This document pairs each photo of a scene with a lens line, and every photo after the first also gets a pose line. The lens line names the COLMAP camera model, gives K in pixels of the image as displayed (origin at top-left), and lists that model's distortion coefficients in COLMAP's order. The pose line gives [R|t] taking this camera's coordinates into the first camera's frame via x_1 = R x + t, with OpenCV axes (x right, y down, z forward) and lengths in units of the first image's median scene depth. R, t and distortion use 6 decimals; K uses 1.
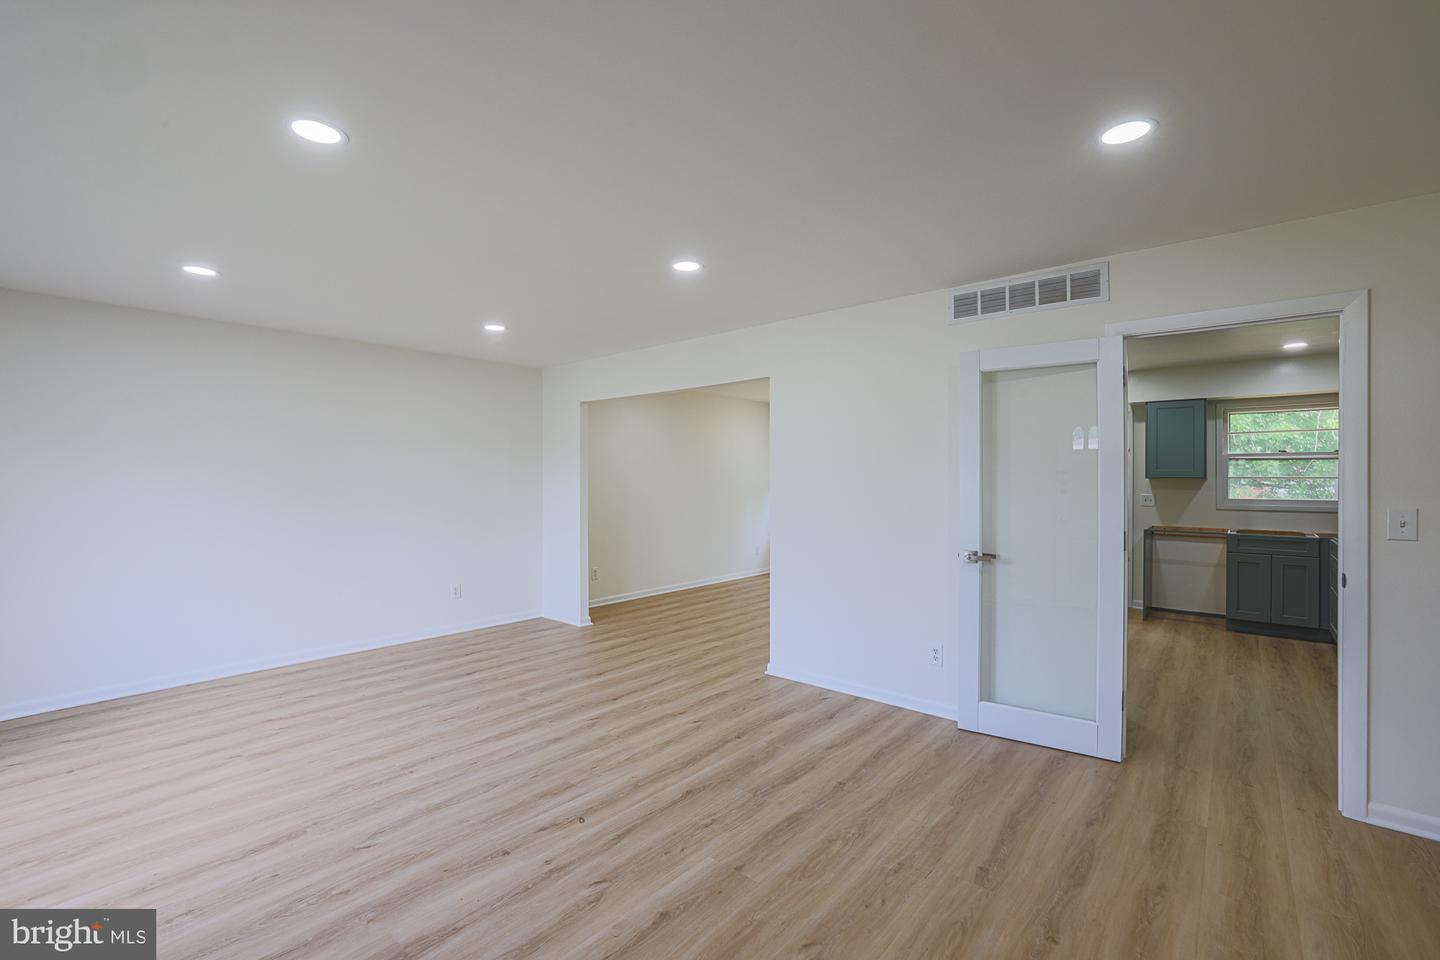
lens RADIAL K [[623.1, 0, 718.4], [0, 623.1, 471.7], [0, 0, 1]] dist [-0.044167, 0.018718]
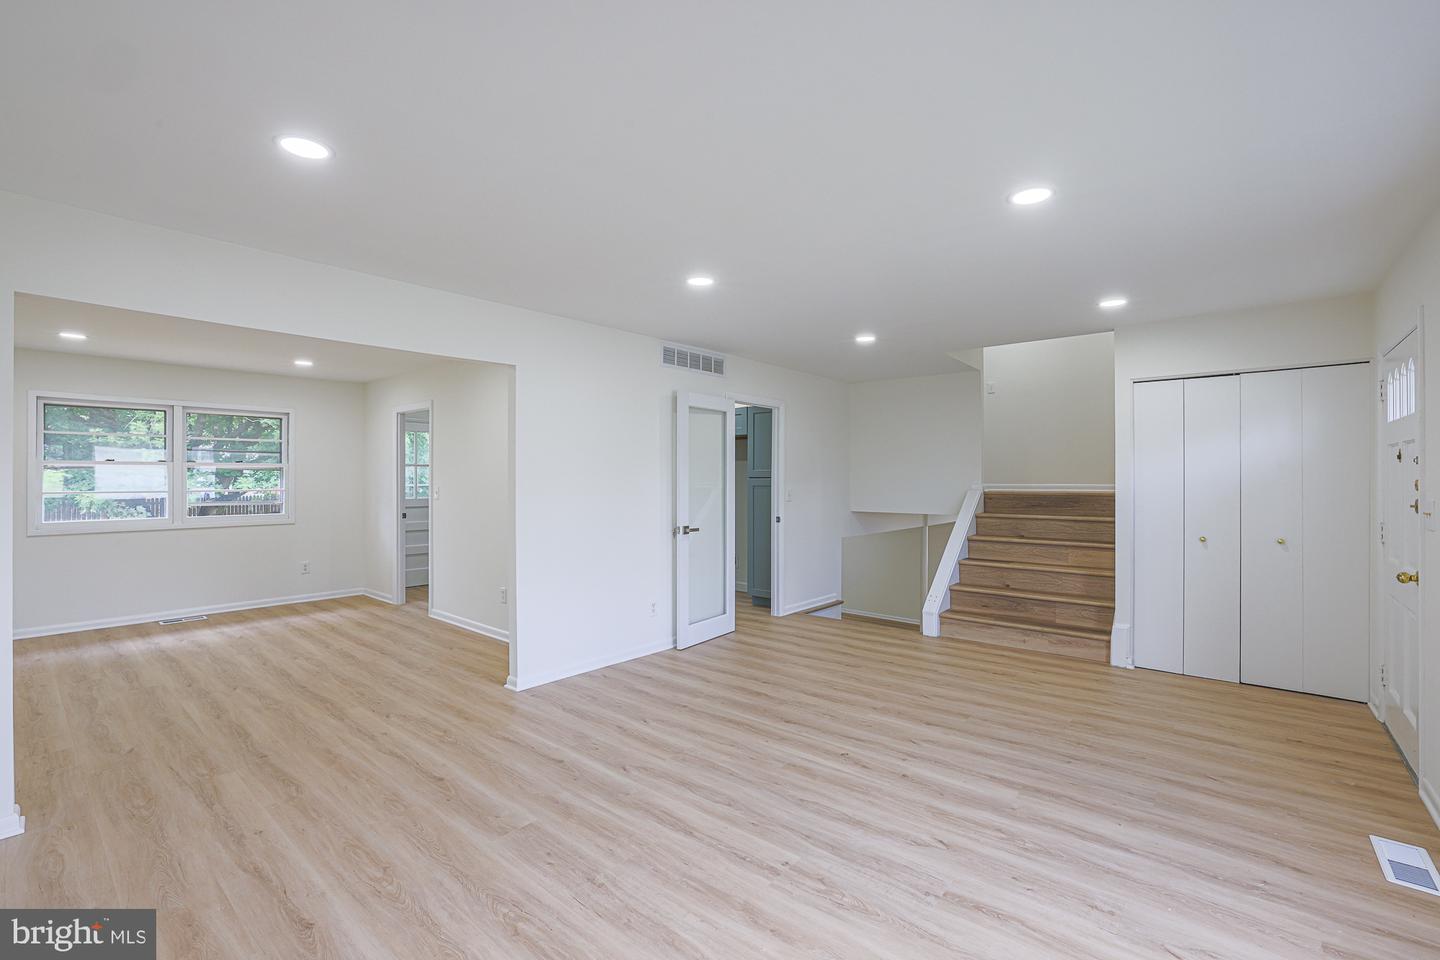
lens RADIAL K [[633.5, 0, 720.0], [0, 633.5, 480.0], [0, 0, 1]] dist [-0.046799, 0.021245]
pose [[-0.007367, -0.001220, 0.999972, -1.134342], [-0.011067, 0.999938, 0.001138, 0.022936], [-0.999912, -0.011058, -0.007380, 0.983335]]
